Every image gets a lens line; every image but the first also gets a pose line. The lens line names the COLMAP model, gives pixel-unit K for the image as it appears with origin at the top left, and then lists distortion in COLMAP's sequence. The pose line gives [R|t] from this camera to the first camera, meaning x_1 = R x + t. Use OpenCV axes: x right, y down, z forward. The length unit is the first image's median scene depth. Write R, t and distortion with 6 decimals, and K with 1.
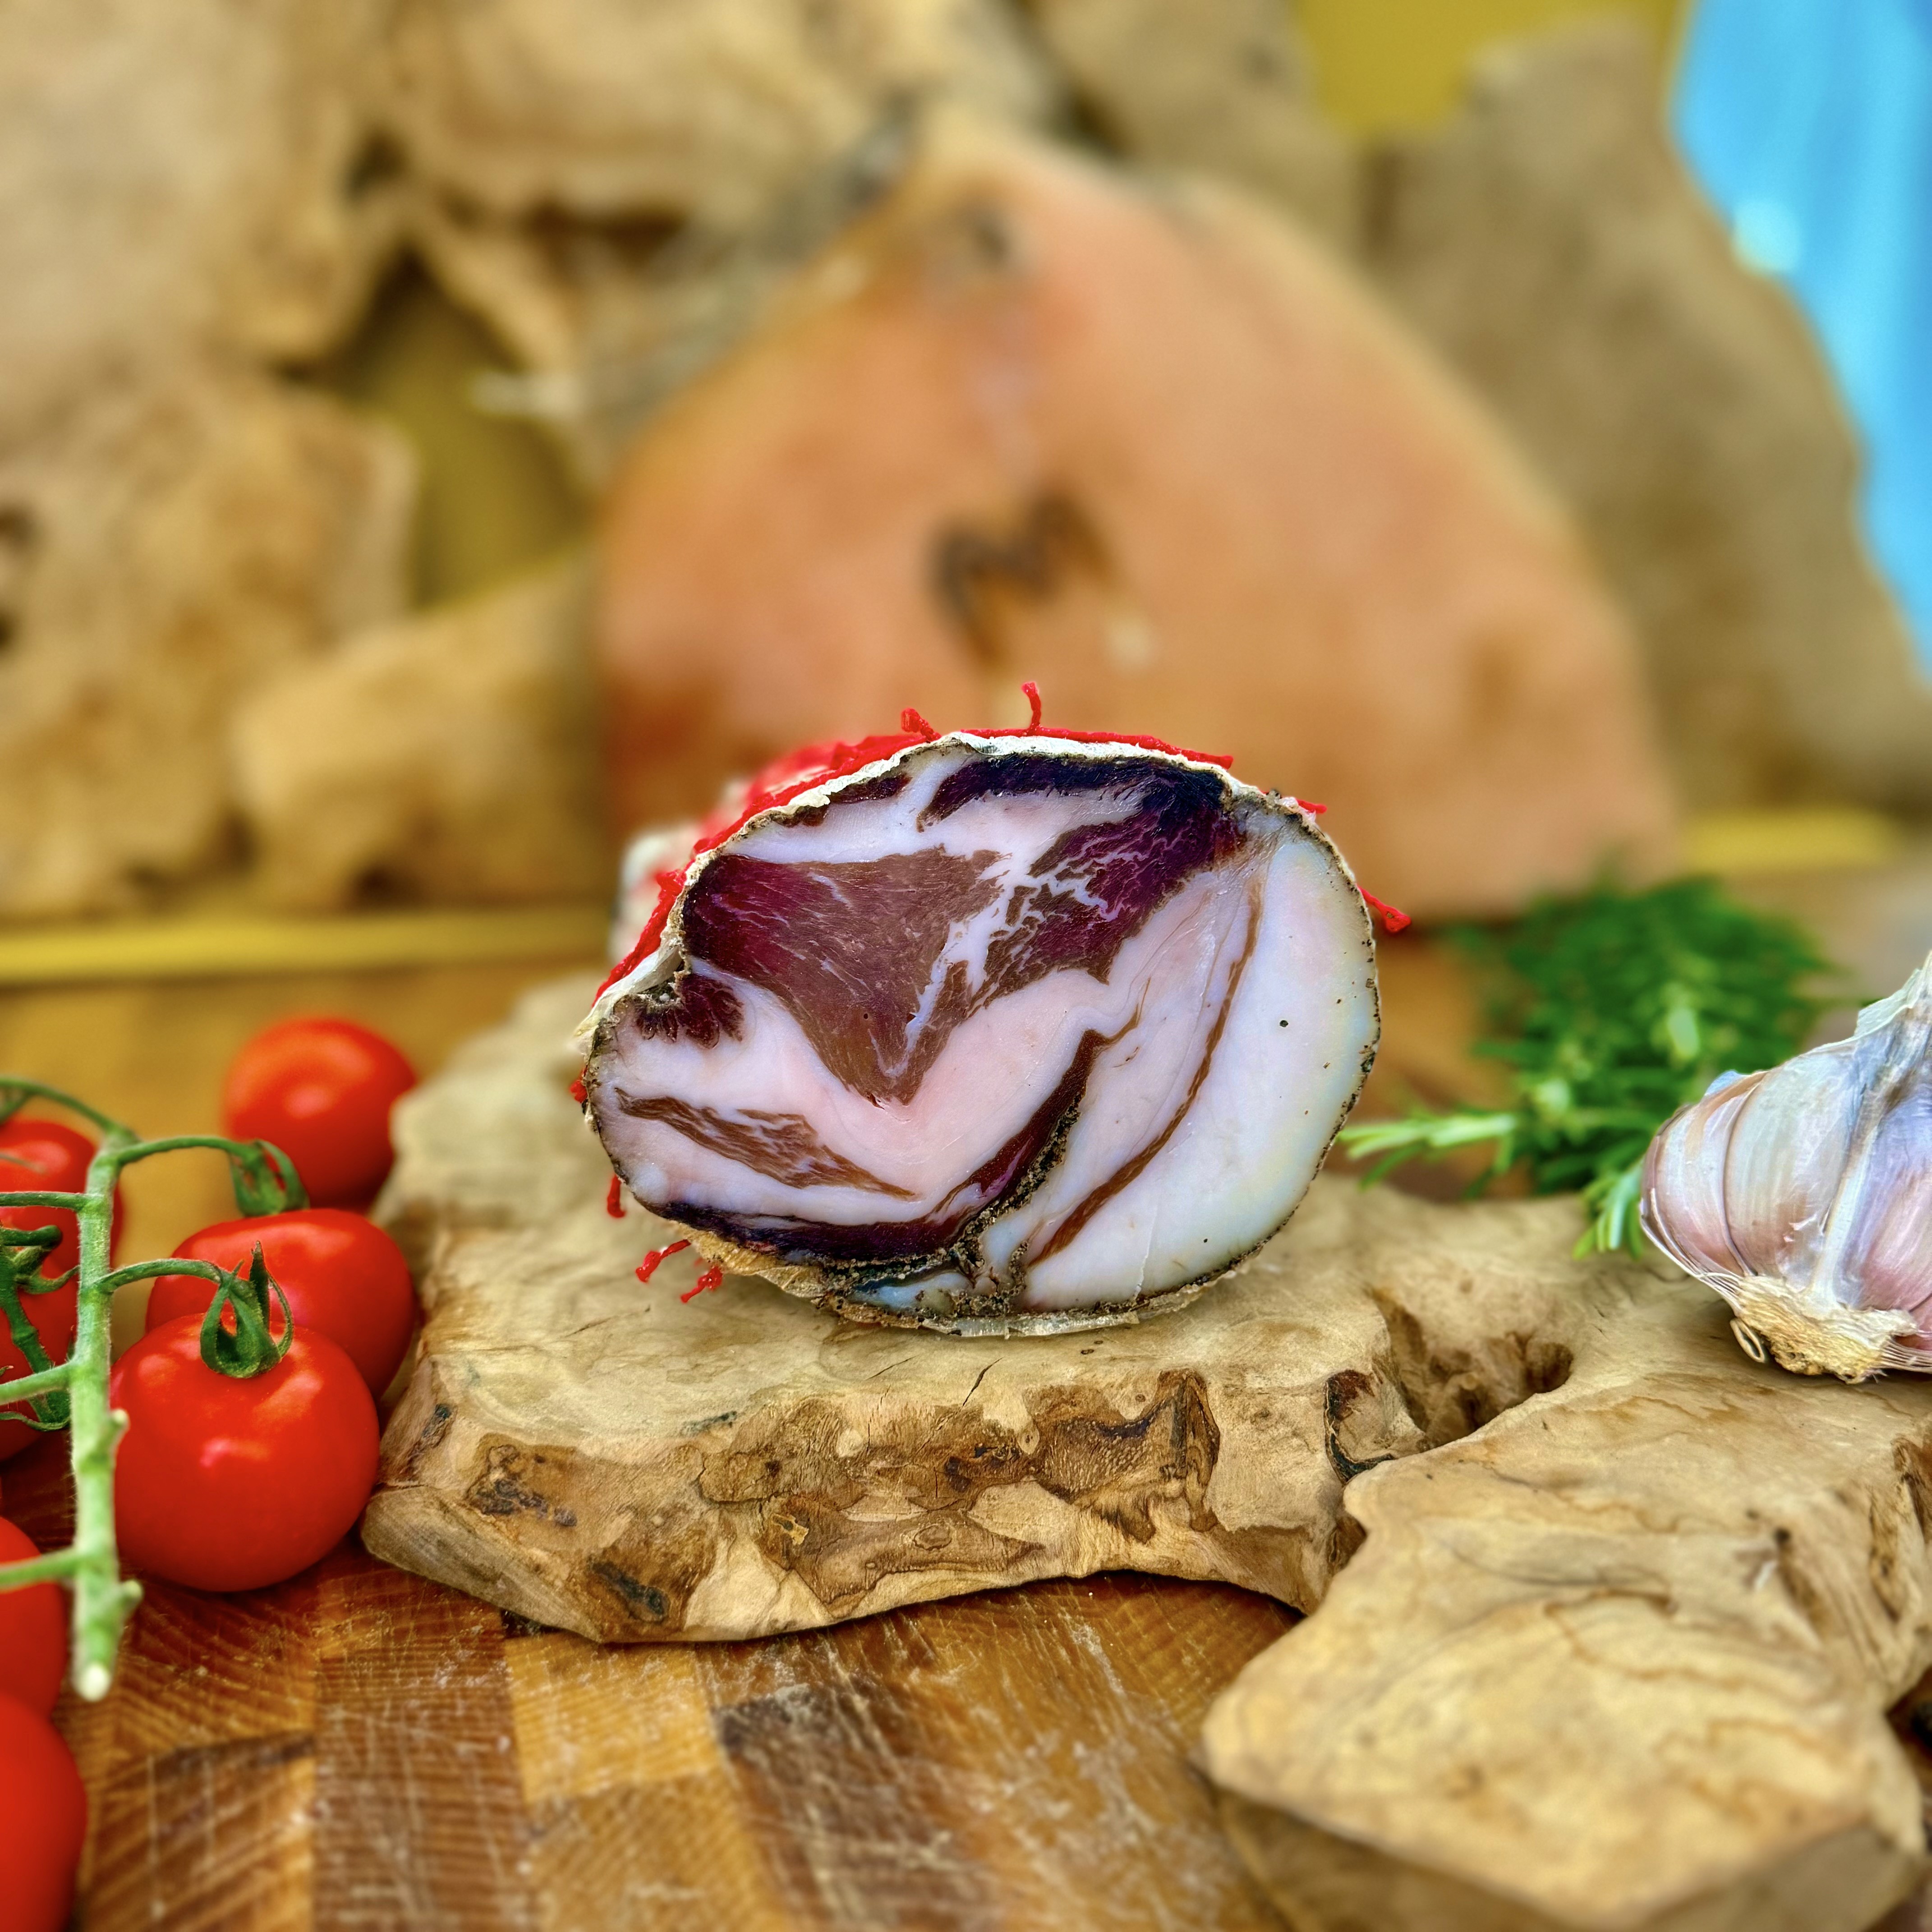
lens RADIAL K [[1977.8, 0, 945.9], [0, 1977.8, 962.2], [0, 0, 1]] dist [-0.051246, 0.000000]
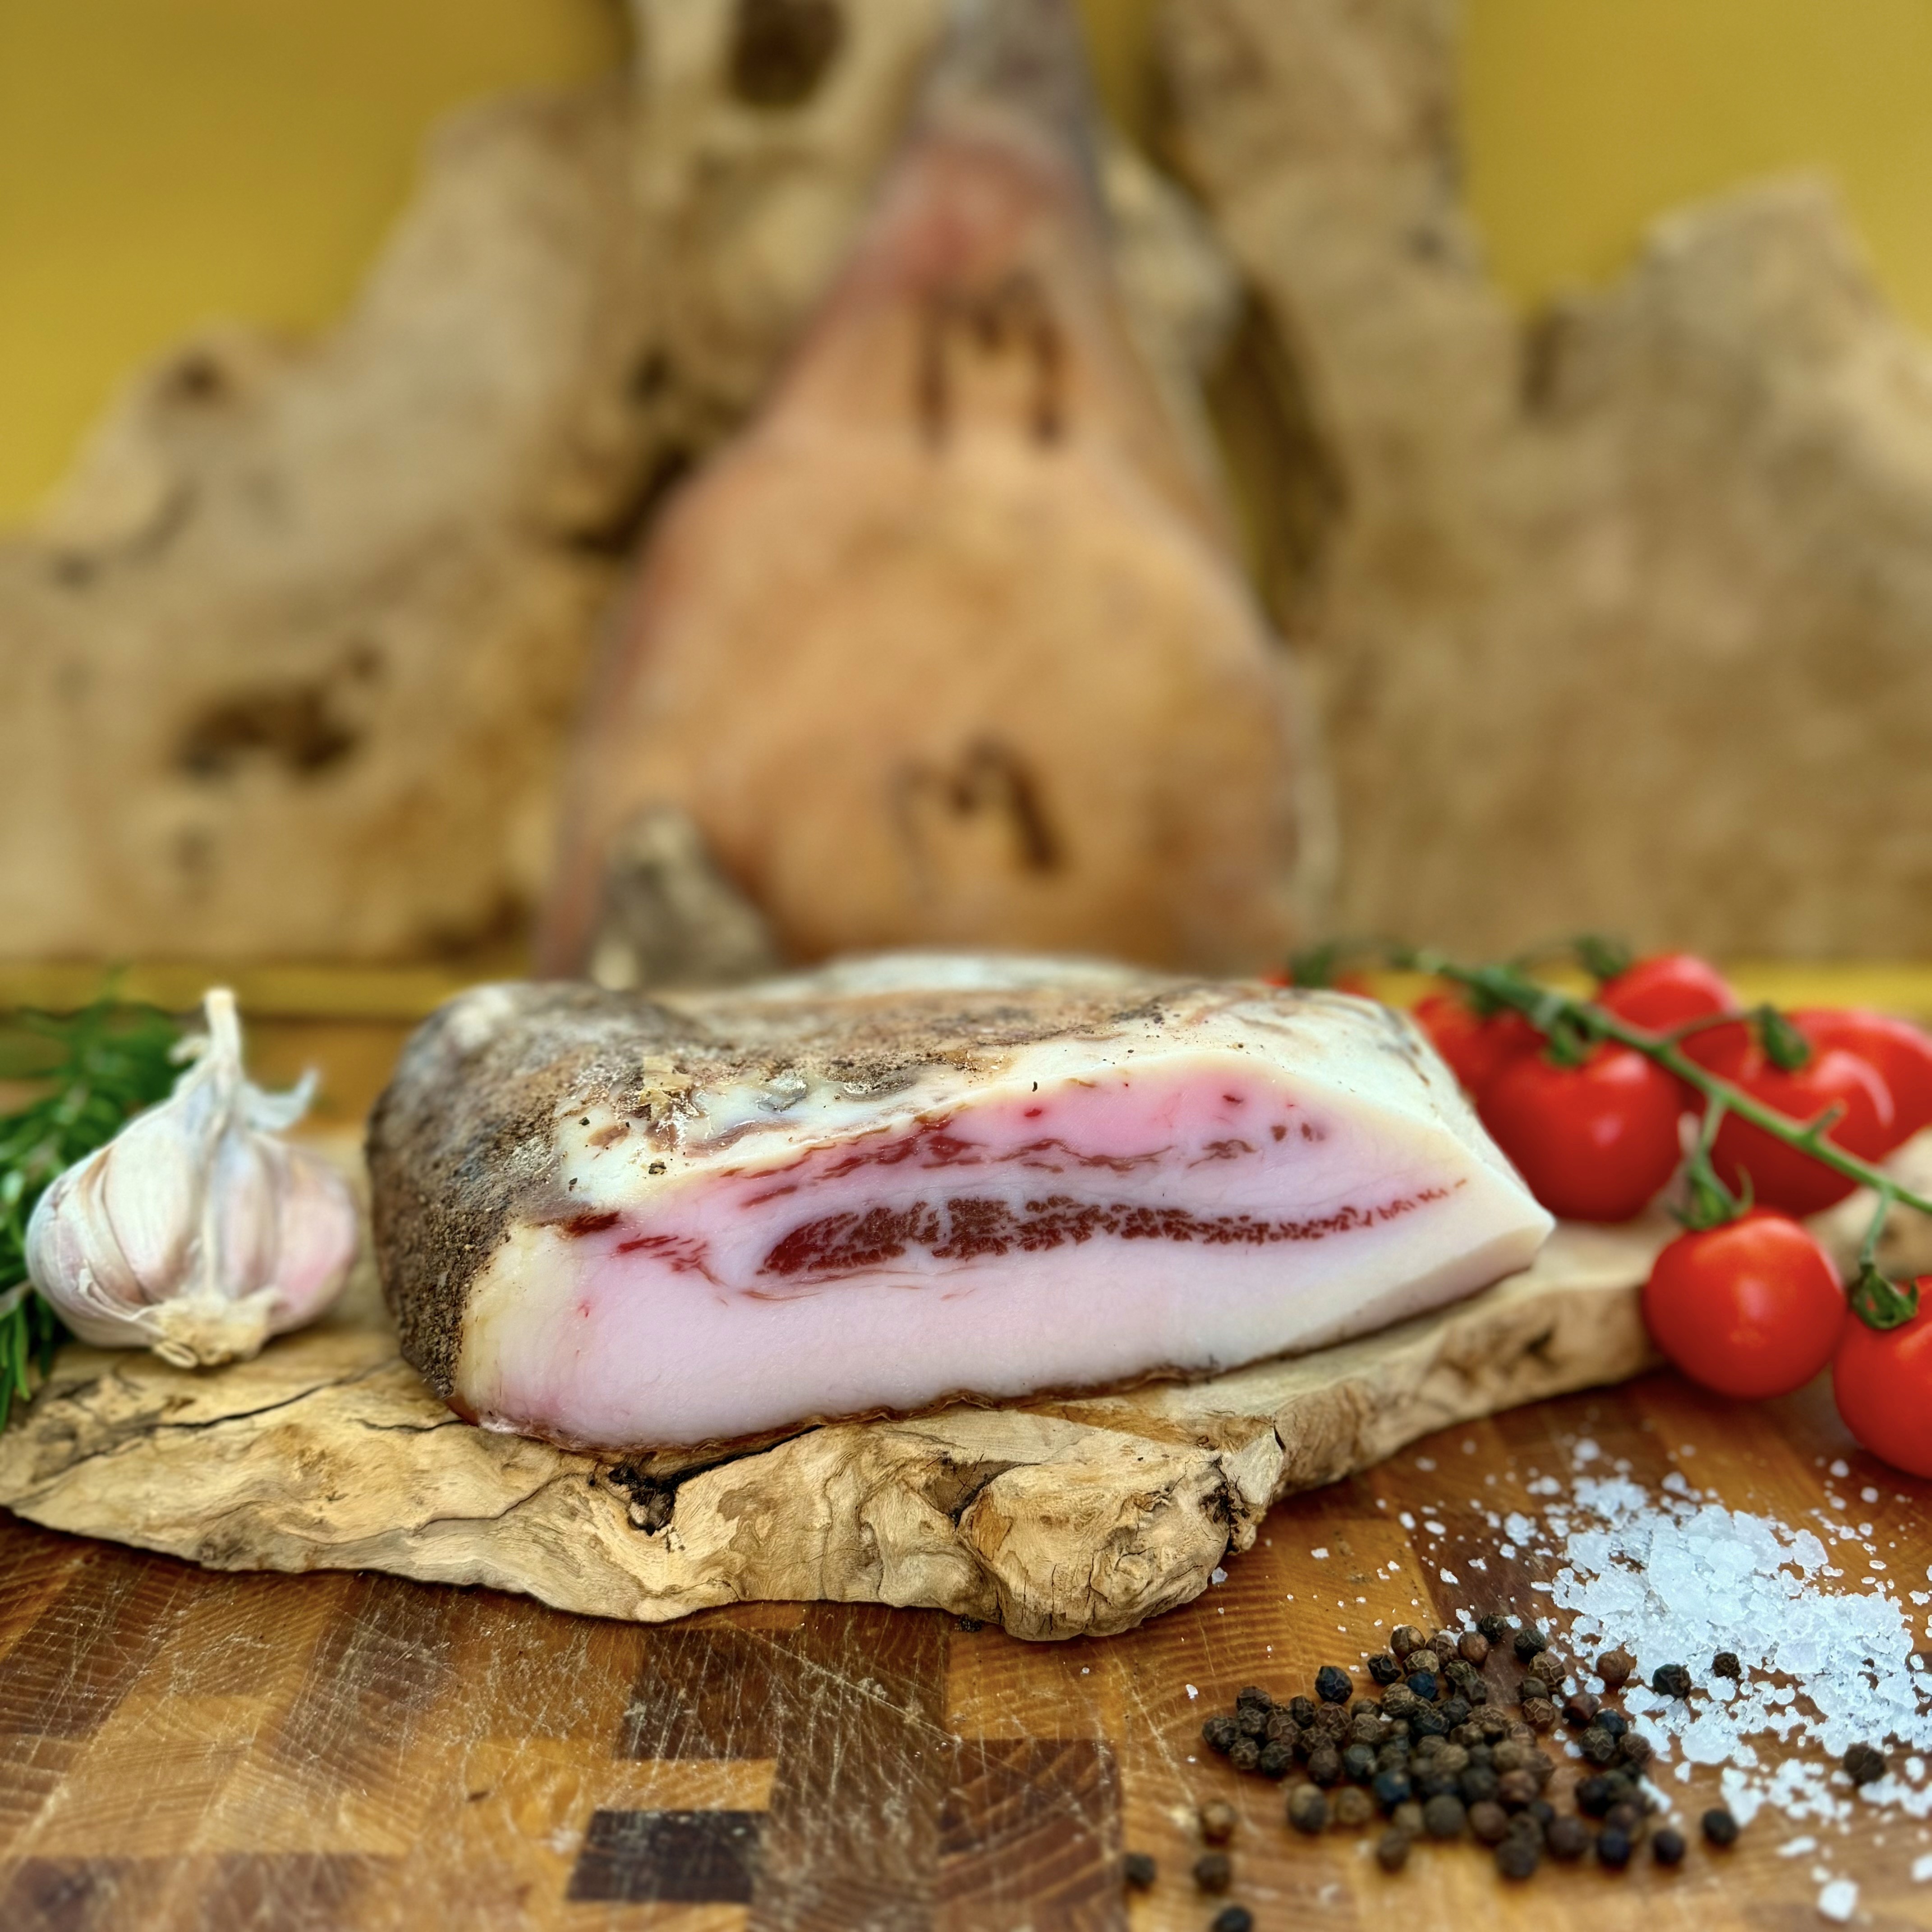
lens RADIAL K [[1977.8, 0, 979.8], [0, 1977.8, 963.9], [0, 0, 1]] dist [-0.051246, 0.000000]
pose [[0.949342, 0.051945, -0.309922, 0.633619], [-0.068742, 0.996685, -0.043514, 0.004125], [0.306634, 0.062614, 0.949766, -0.184110]]
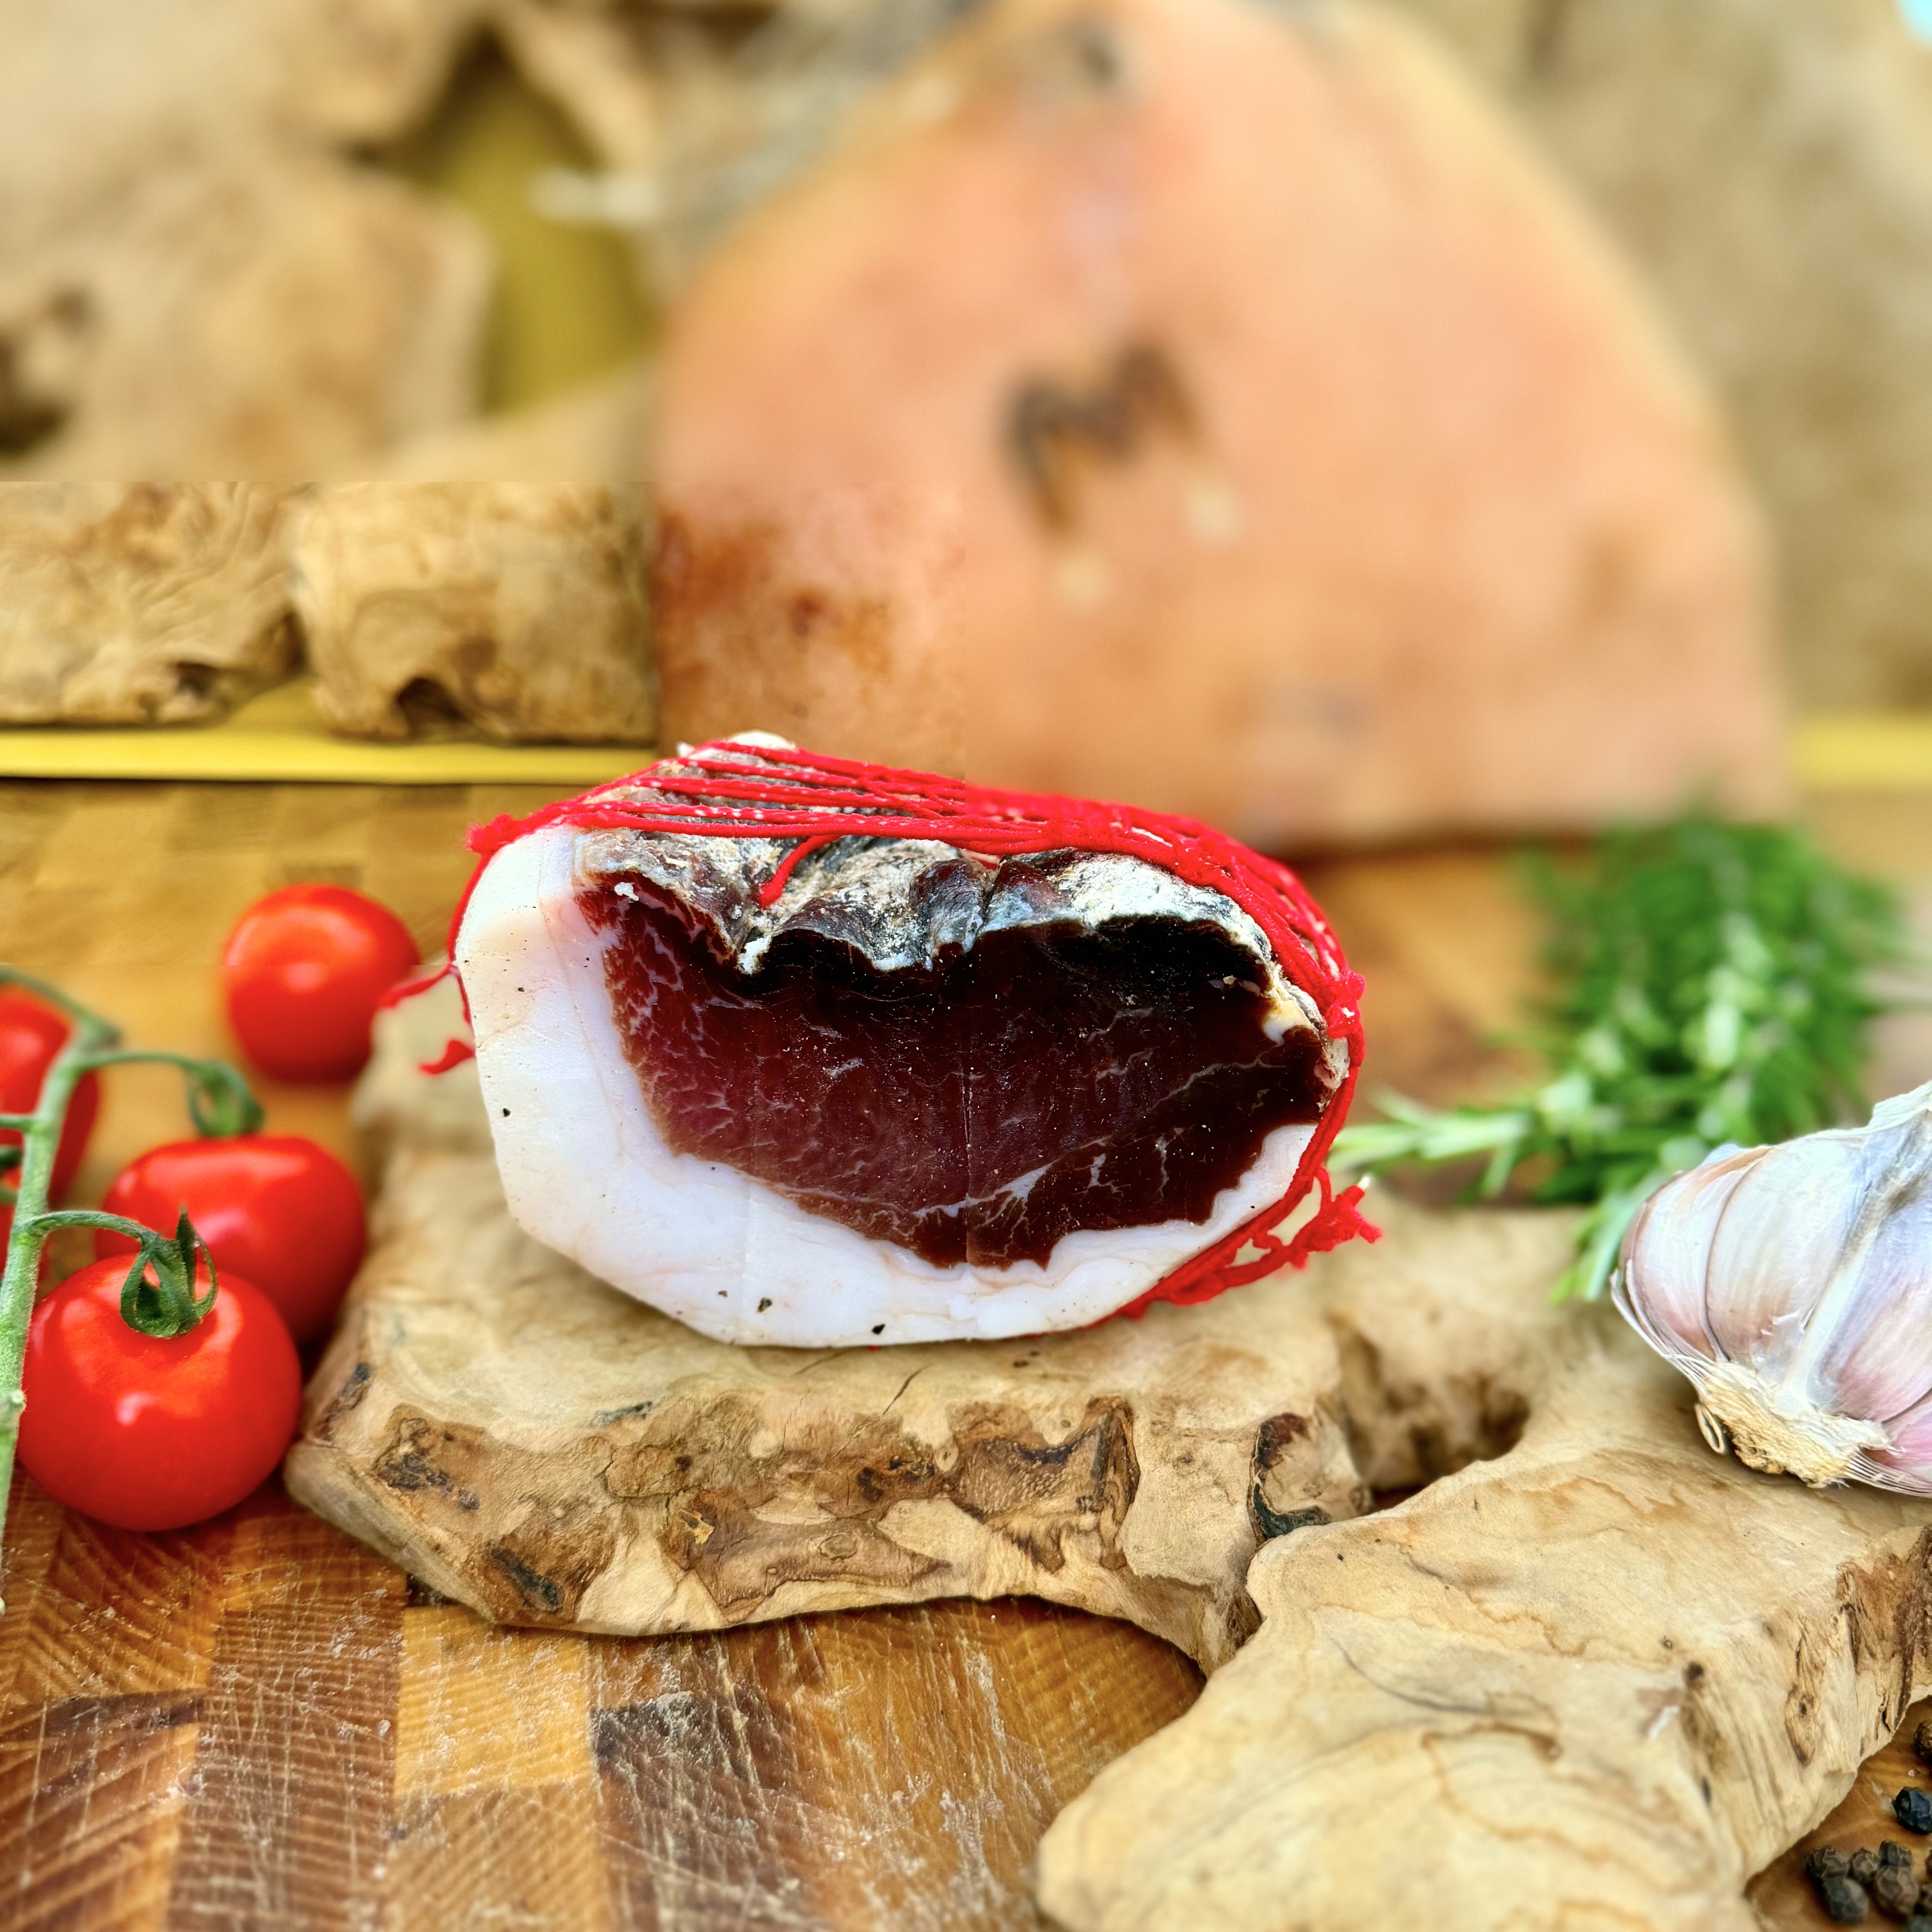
lens RADIAL K [[1977.8, 0, 948.3], [0, 1977.8, 961.4], [0, 0, 1]] dist [-0.051246, 0.000000]
pose [[0.994588, 0.082465, -0.063200, 0.085765], [-0.073076, 0.987638, 0.138676, -0.137965], [0.073855, -0.133307, 0.988319, 0.066621]]
